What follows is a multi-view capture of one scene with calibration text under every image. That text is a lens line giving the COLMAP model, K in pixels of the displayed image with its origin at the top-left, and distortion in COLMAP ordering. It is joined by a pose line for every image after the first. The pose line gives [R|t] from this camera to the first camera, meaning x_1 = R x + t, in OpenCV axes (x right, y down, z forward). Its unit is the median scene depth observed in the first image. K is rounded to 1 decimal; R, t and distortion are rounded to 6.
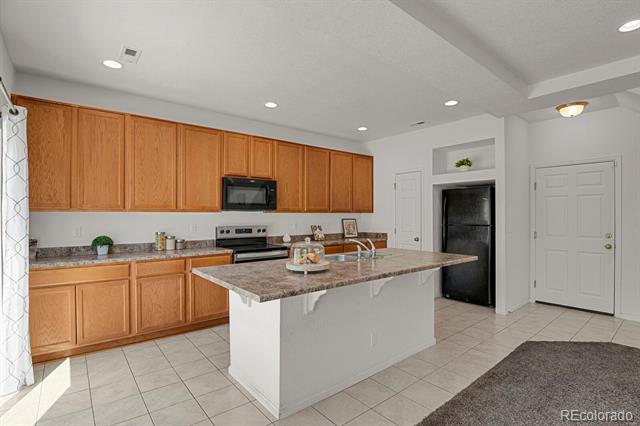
lens RADIAL K [[313.3, 0, 322.0], [0, 313.3, 214.7], [0, 0, 1]] dist [-0.022983, -0.003889]
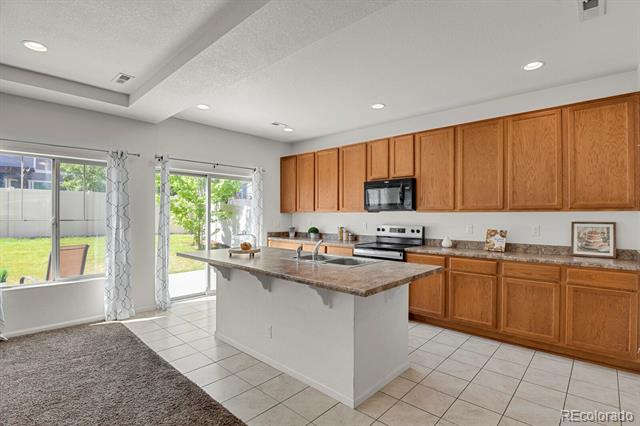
lens RADIAL K [[313.3, 0, 322.8], [0, 313.3, 213.7], [0, 0, 1]] dist [-0.022983, -0.003889]
pose [[0.136947, -0.004532, -0.990568, 0.802493], [-0.000866, 0.999989, -0.004695, 0.002655], [0.990578, 0.001501, 0.136942, 0.669262]]
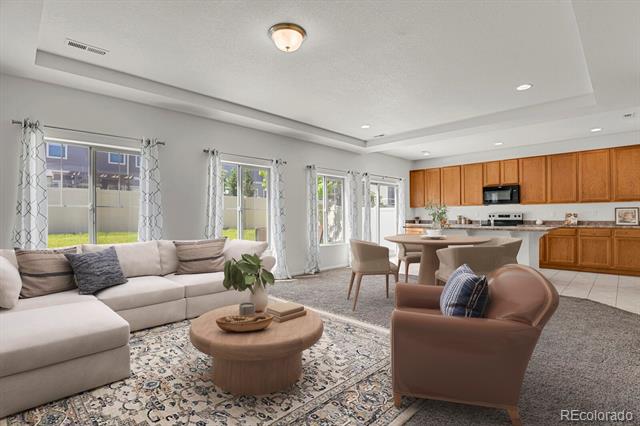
lens RADIAL K [[313.3, 0, 322.1], [0, 313.3, 214.9], [0, 0, 1]] dist [-0.022983, -0.003889]
pose [[0.096892, -0.004651, -0.995284, 1.460339], [0.007976, 0.999961, -0.003896, 0.048329], [0.995263, -0.007561, 0.096925, -0.167020]]
